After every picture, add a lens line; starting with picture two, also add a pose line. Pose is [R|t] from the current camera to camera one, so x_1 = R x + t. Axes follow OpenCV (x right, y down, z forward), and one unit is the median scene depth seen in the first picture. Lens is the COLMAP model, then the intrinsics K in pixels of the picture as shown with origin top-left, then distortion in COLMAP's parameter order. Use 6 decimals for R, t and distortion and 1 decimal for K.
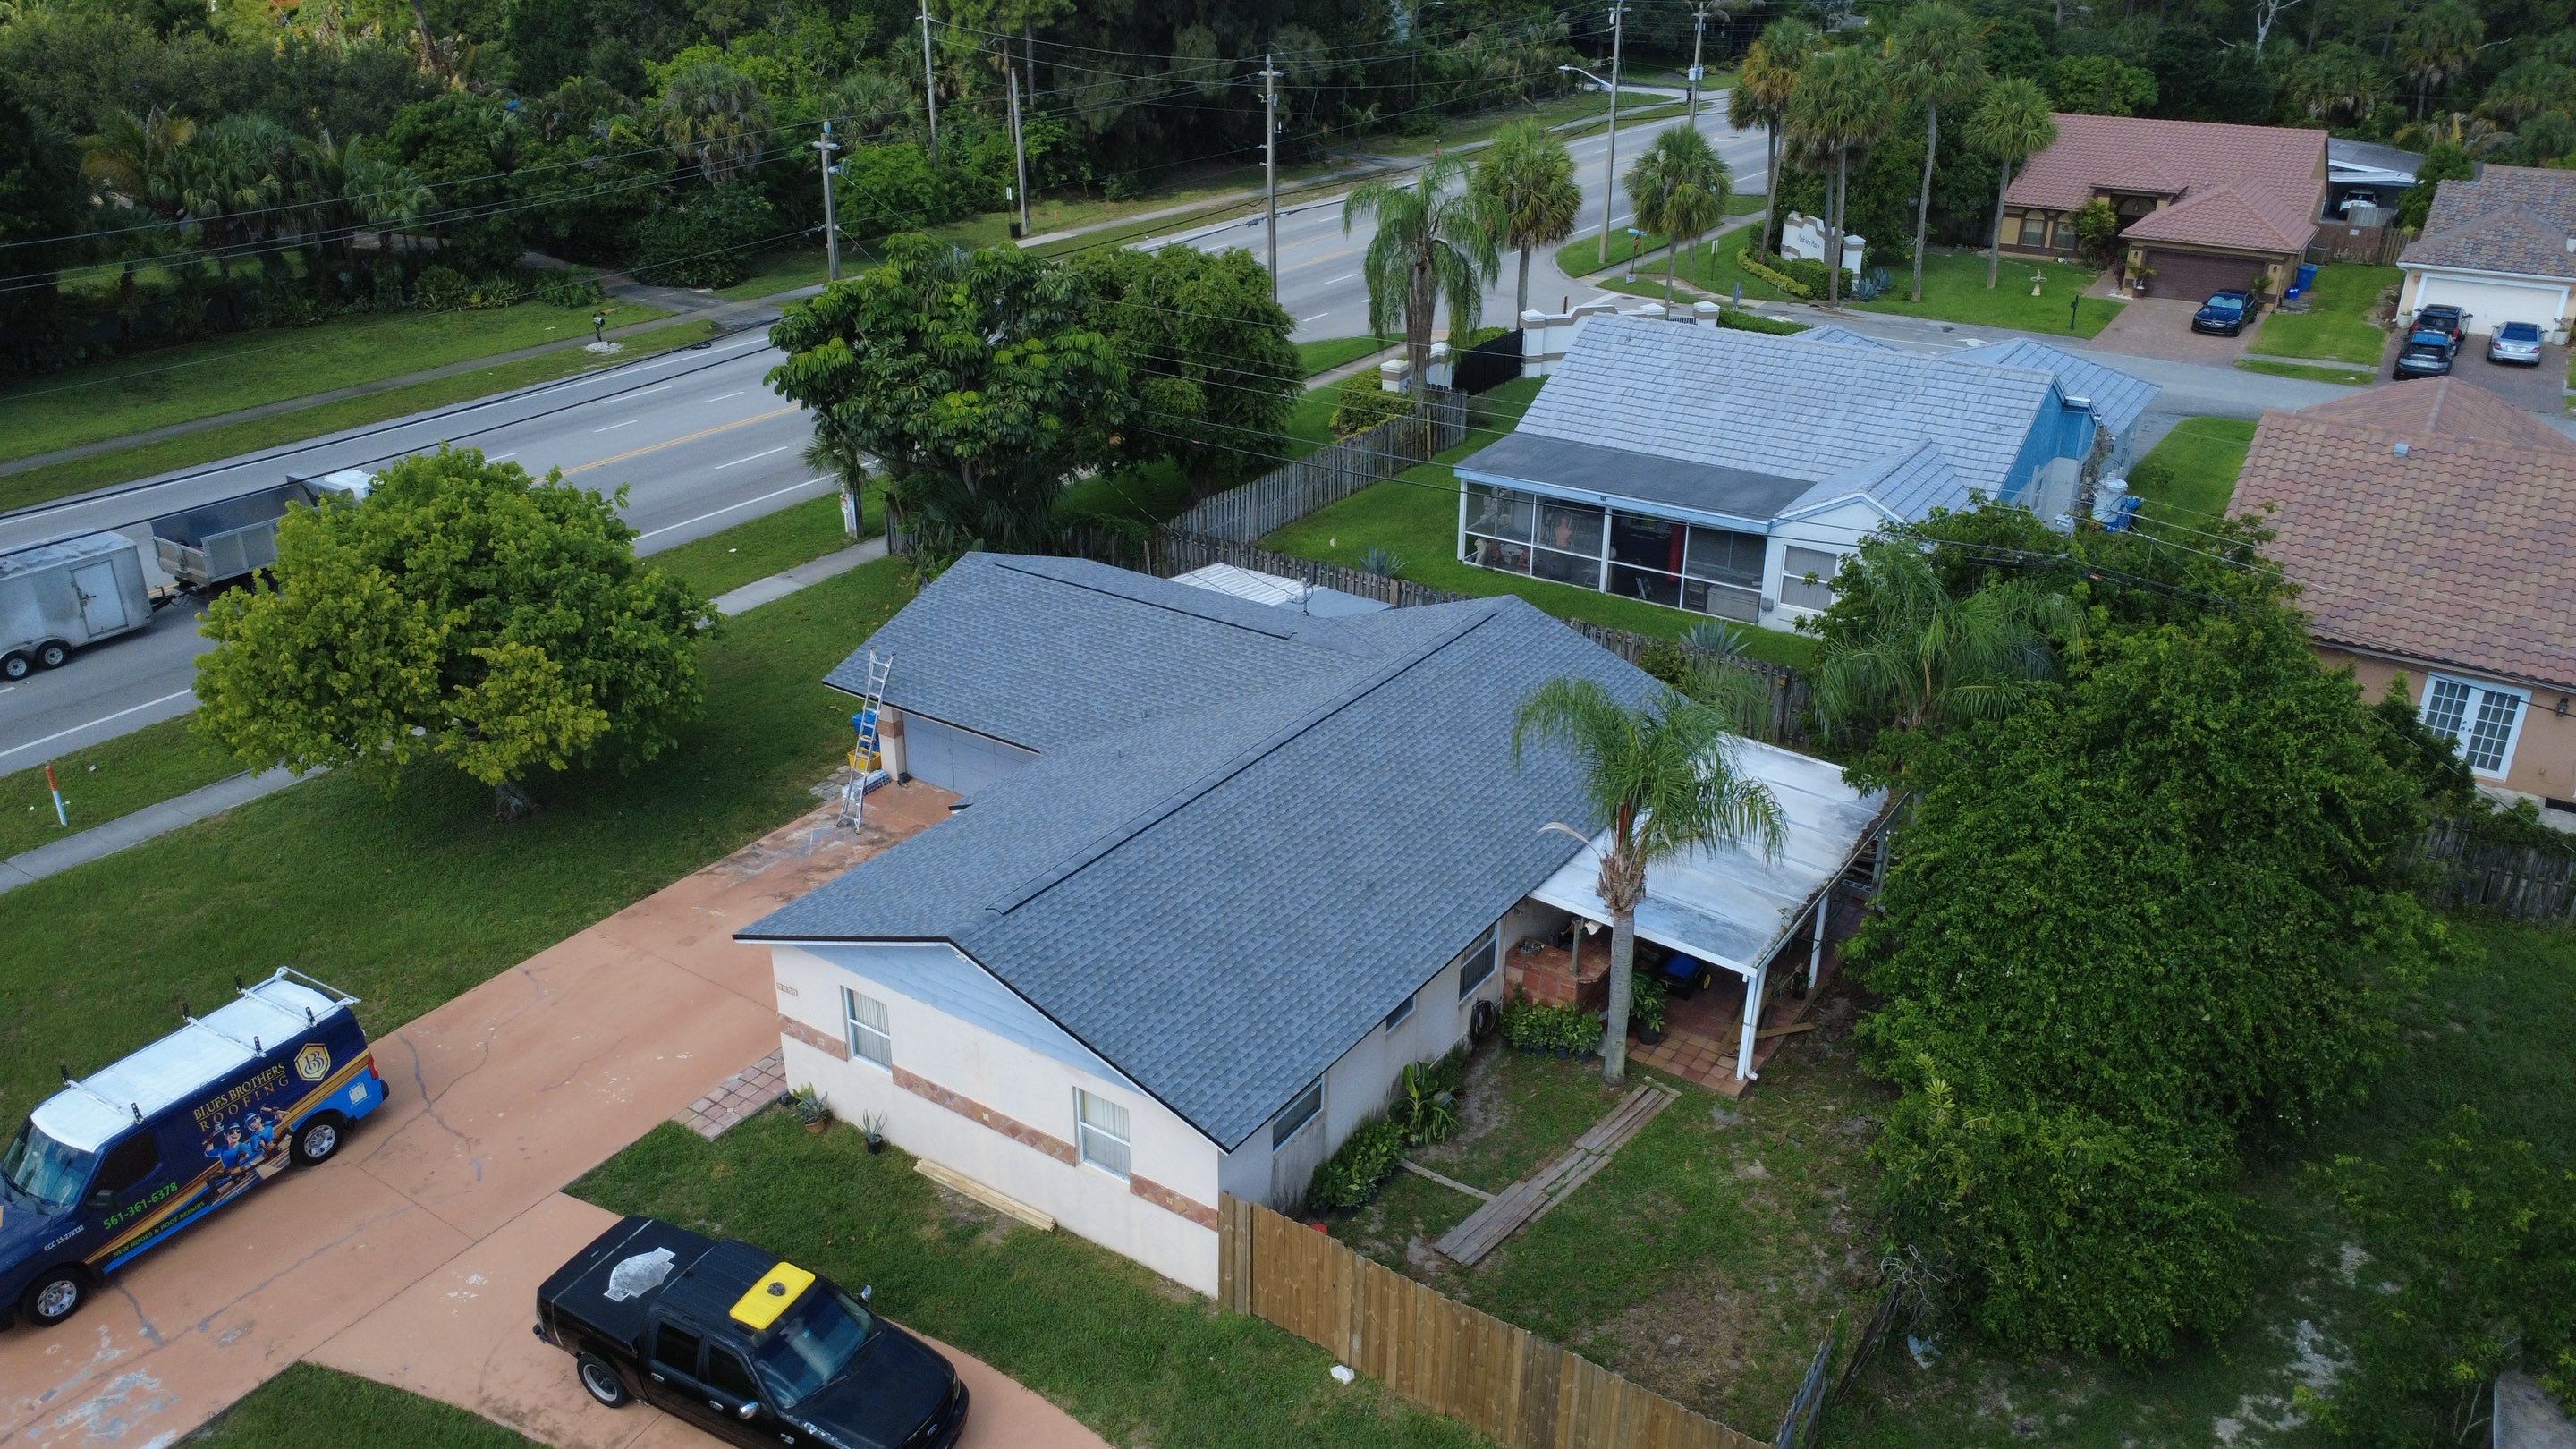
lens RADIAL K [[1872.7, 0, 1288.0], [0, 1872.7, 724.5], [0, 0, 1]] dist [0.001138, 0.001262]
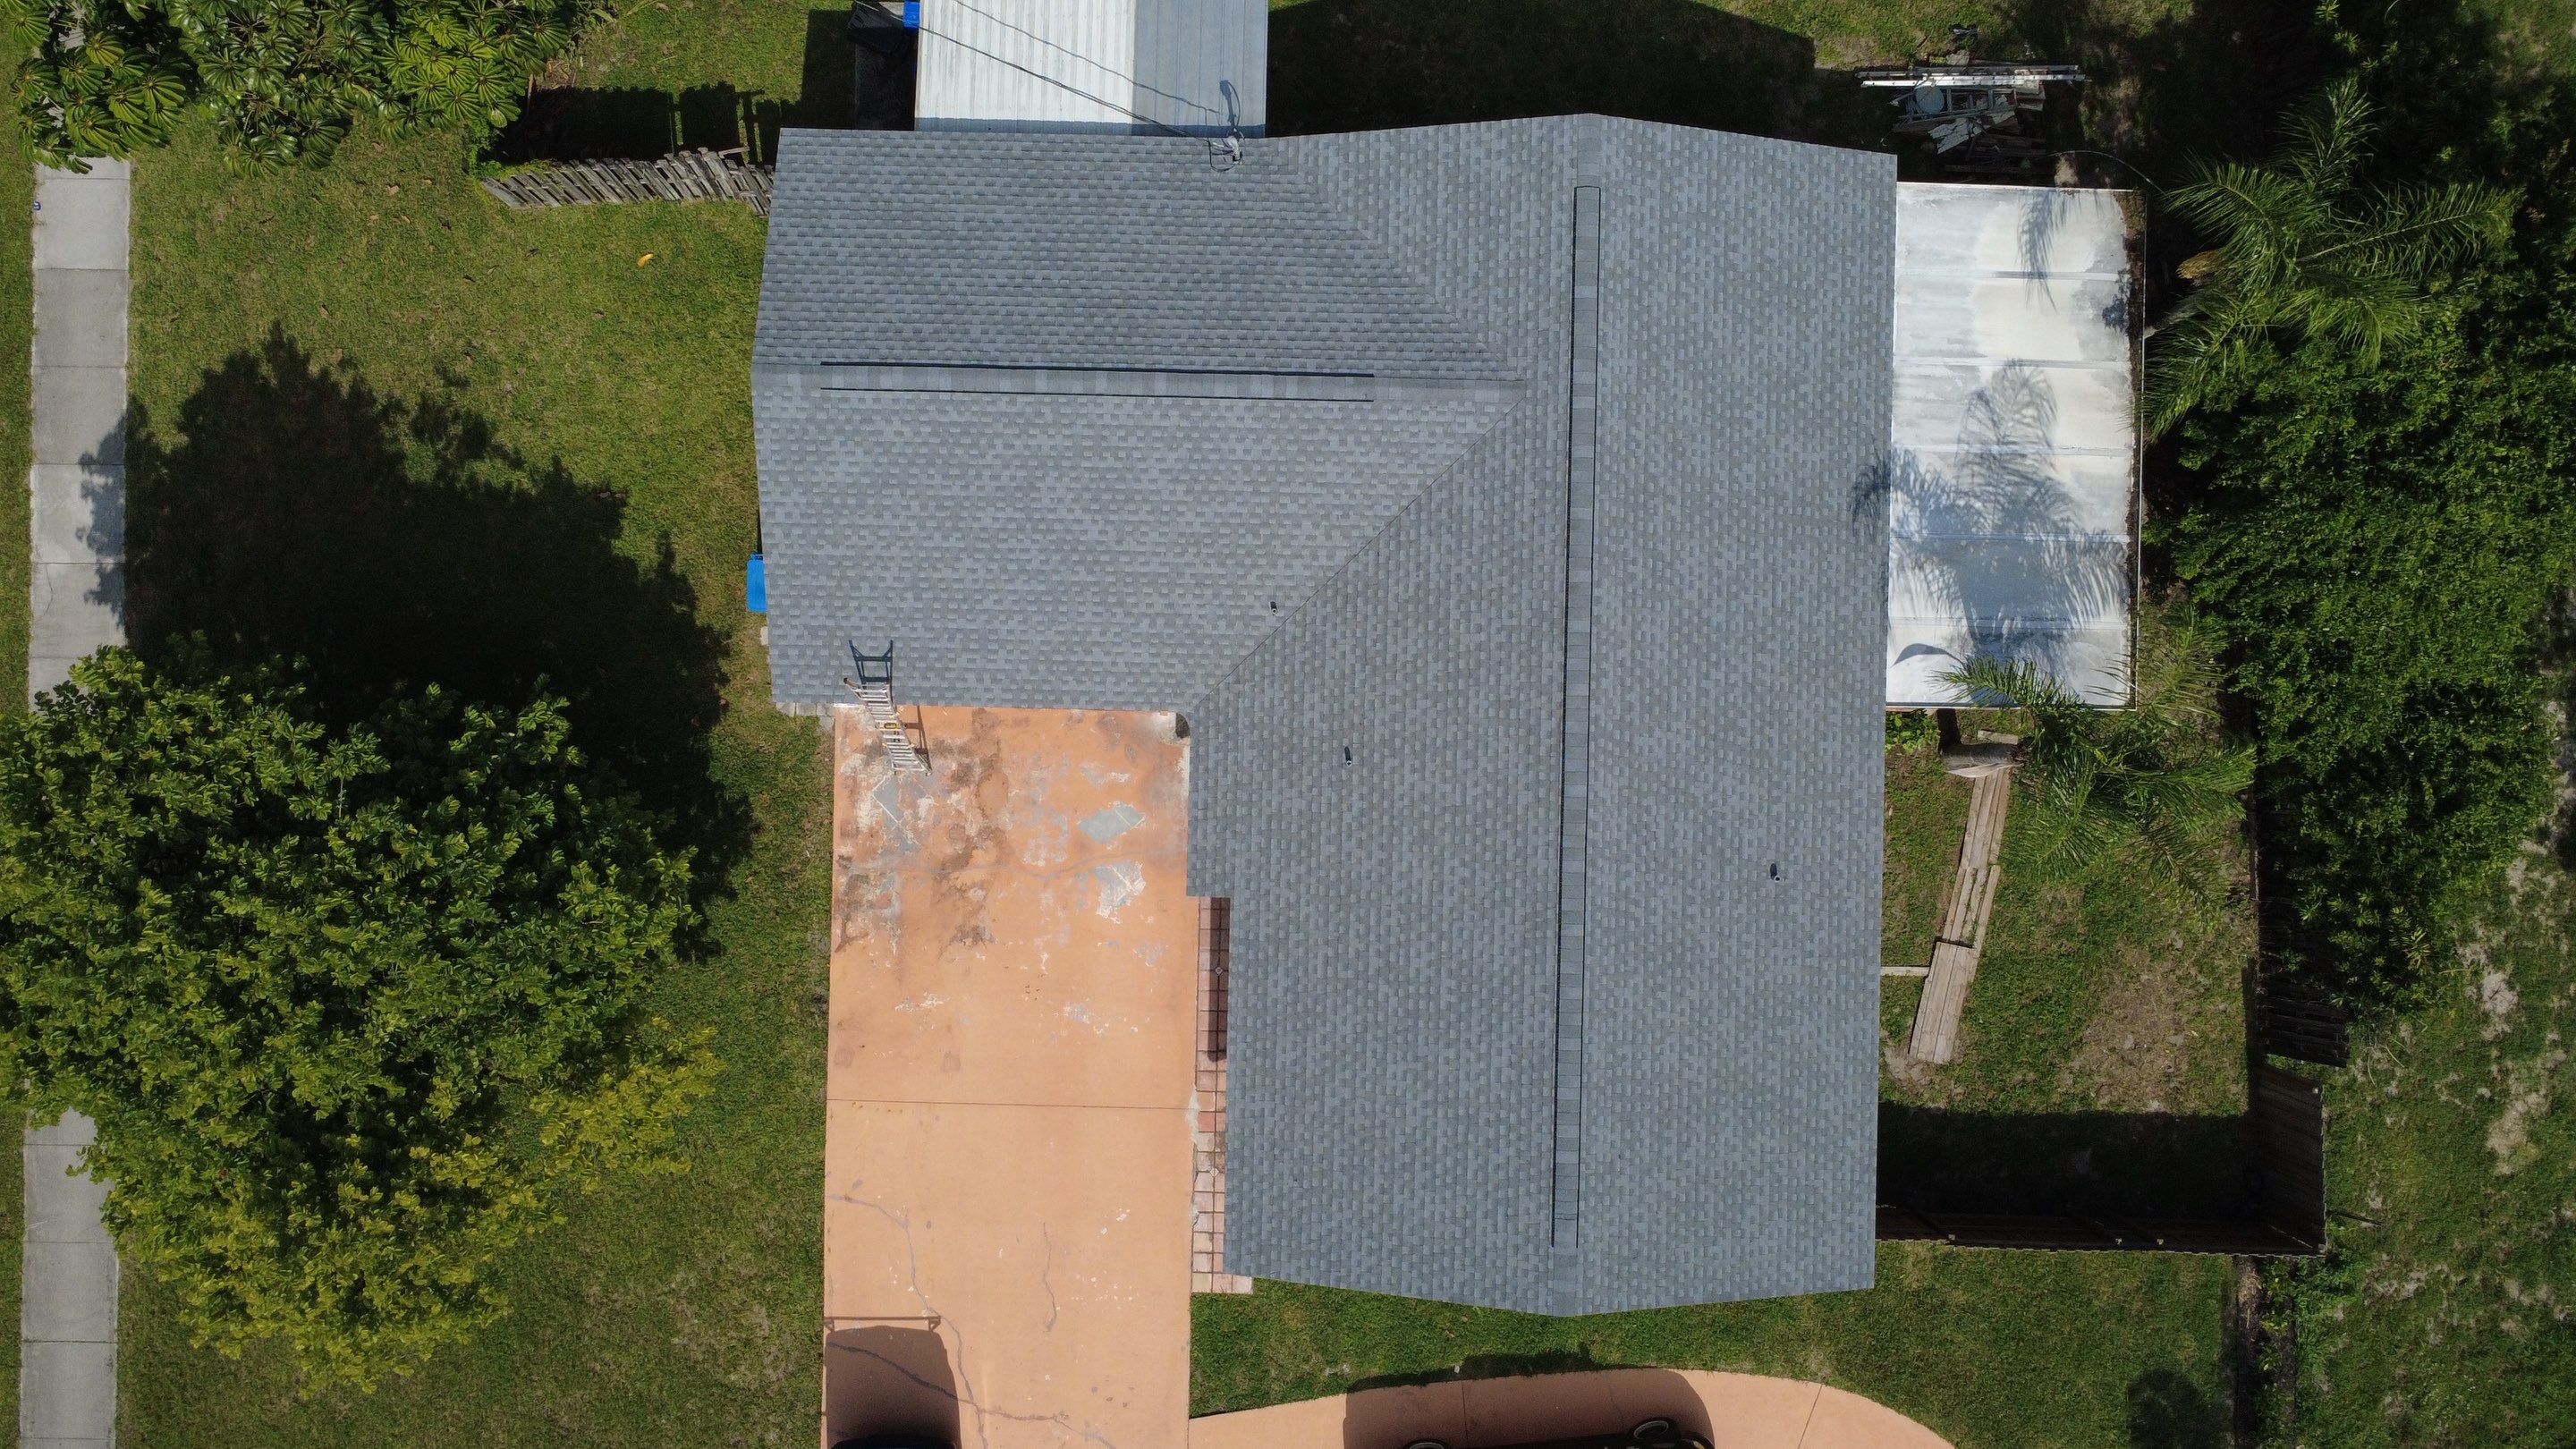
lens RADIAL K [[1872.7, 0, 1288.0], [0, 1872.7, 724.5], [0, 0, 1]] dist [0.001138, 0.001262]
pose [[0.839825, -0.542852, 0.002576, -0.072456], [0.221770, 0.347416, 0.911109, -0.496240], [-0.495492, -0.764601, 0.412156, 0.478620]]
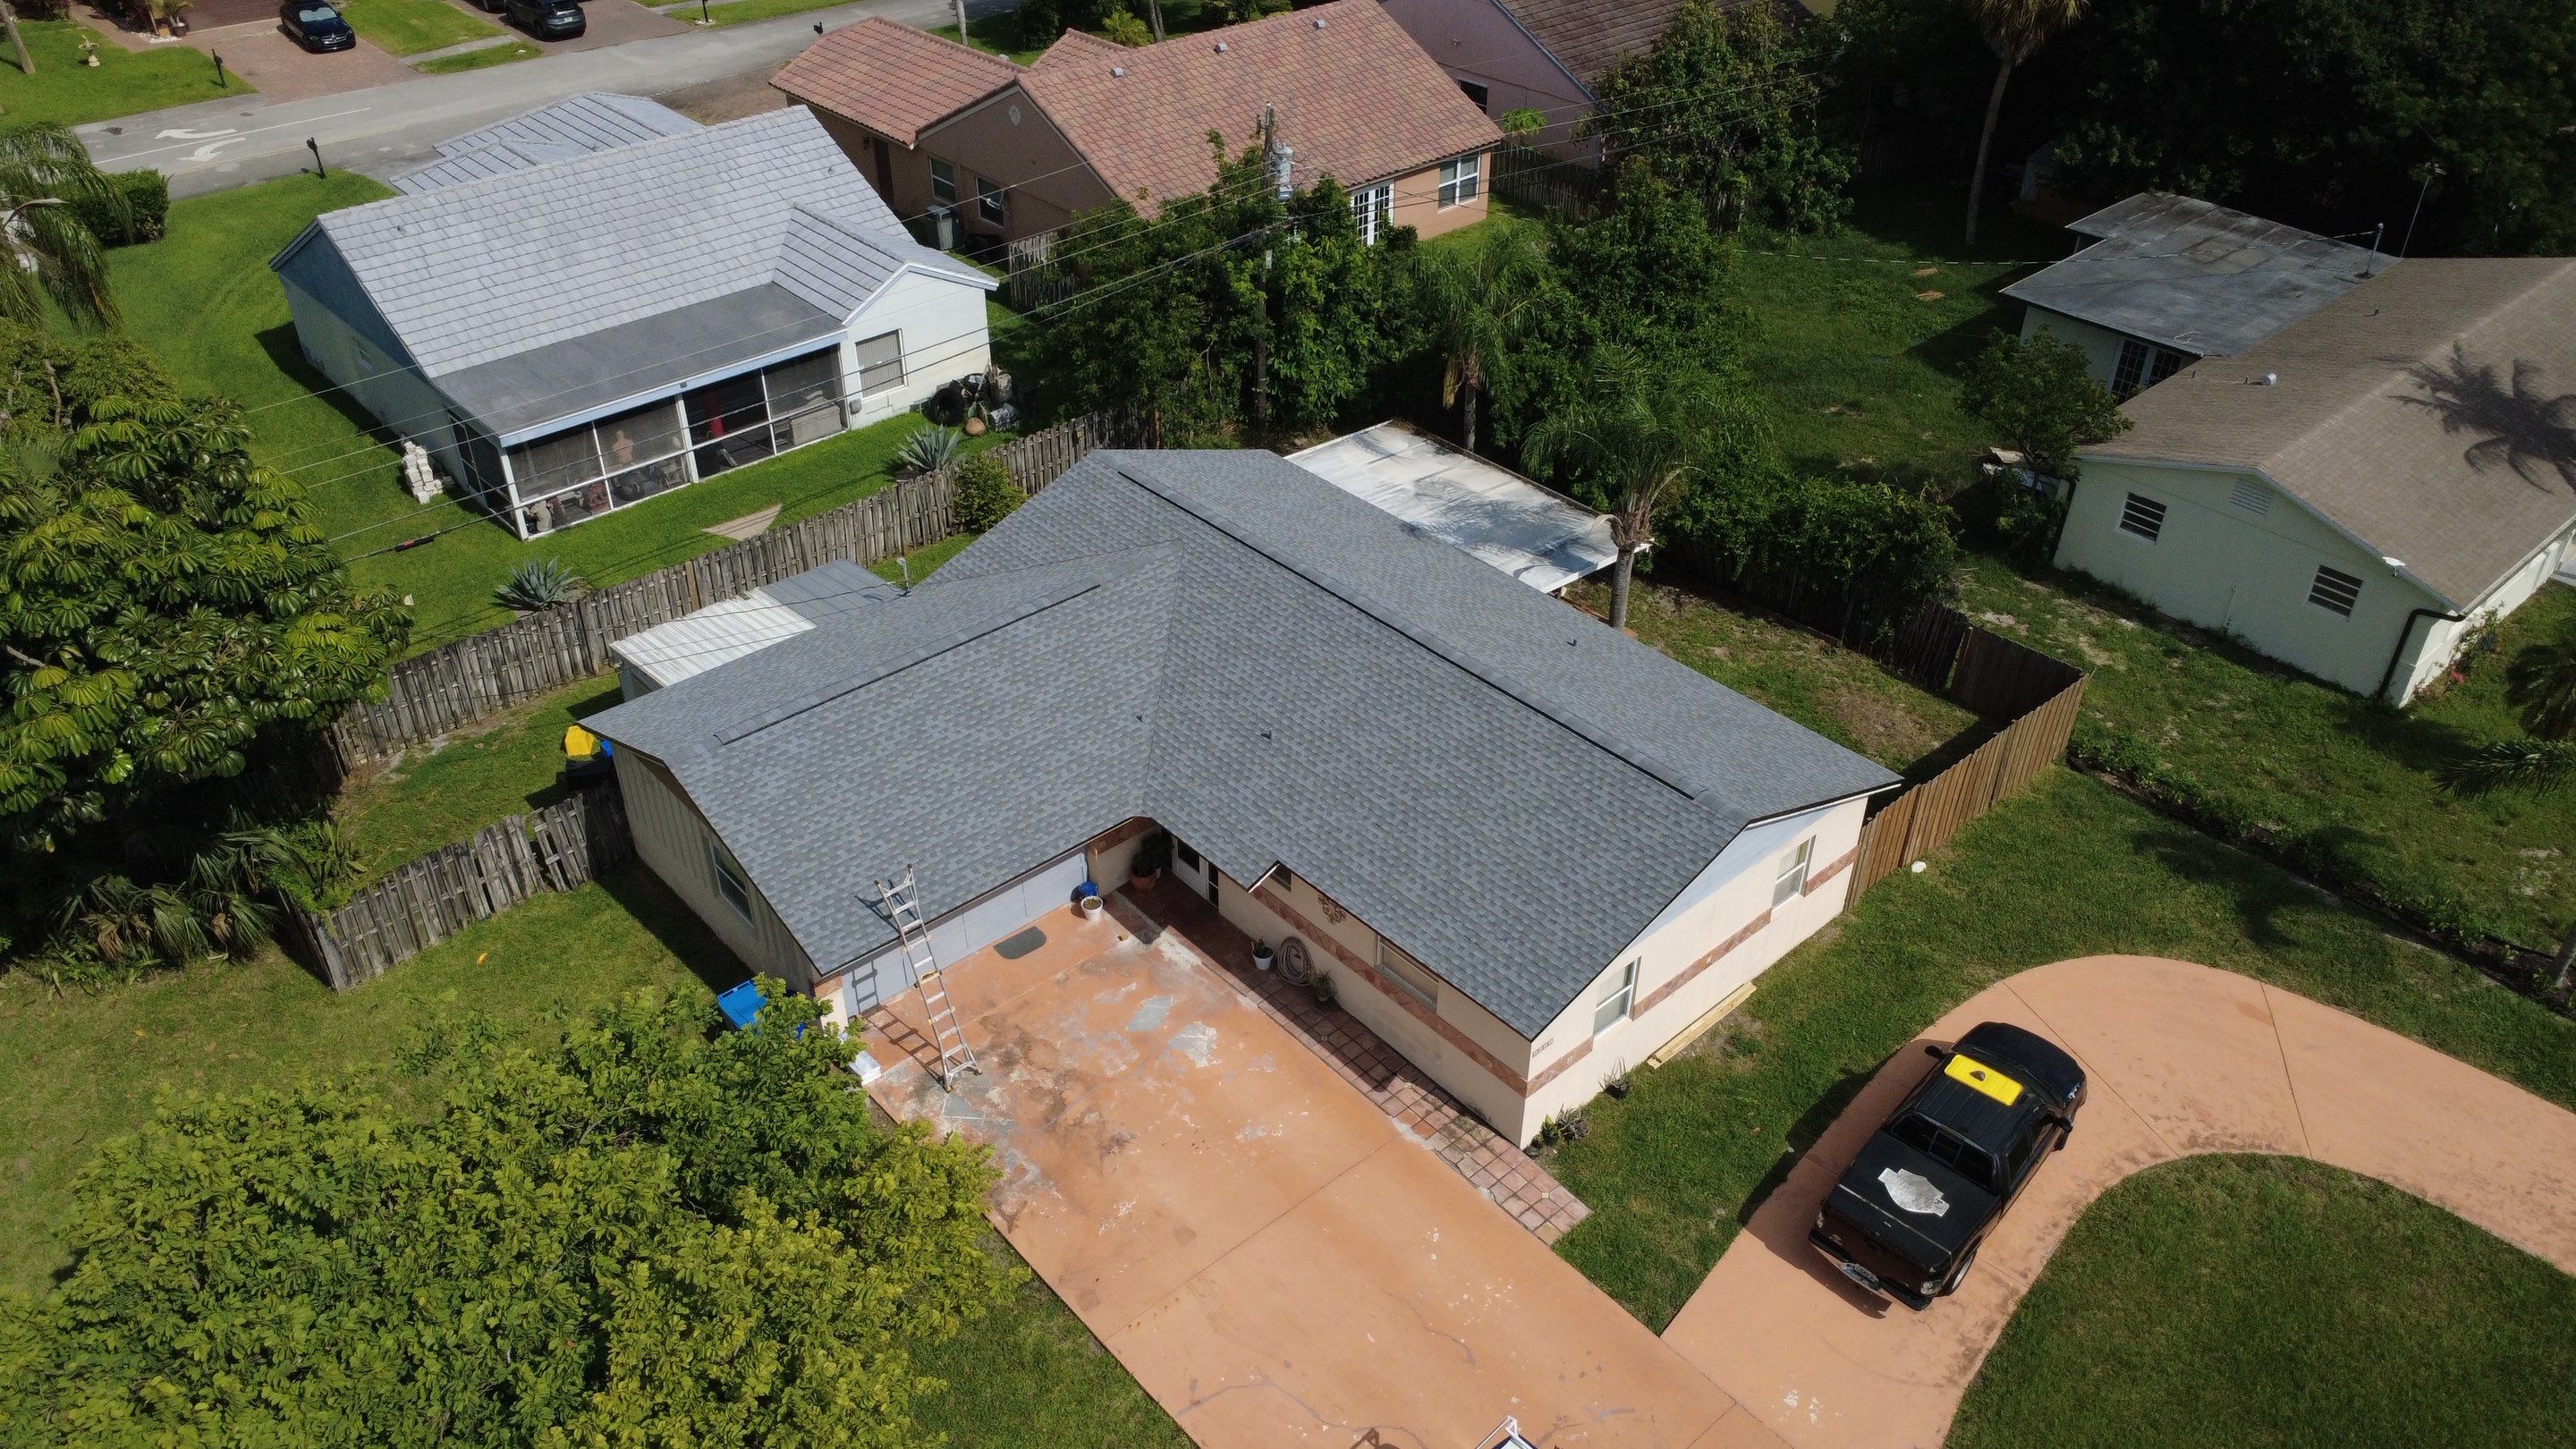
lens RADIAL K [[1881.9, 0, 1286.8], [0, 1881.9, 705.8], [0, 0, 1]] dist [0.000043, 0.002103]
pose [[0.242353, -0.551861, 0.797944, -0.582636], [0.395266, 0.807273, 0.438263, -0.284607], [-0.886019, 0.209186, 0.413778, 0.407132]]
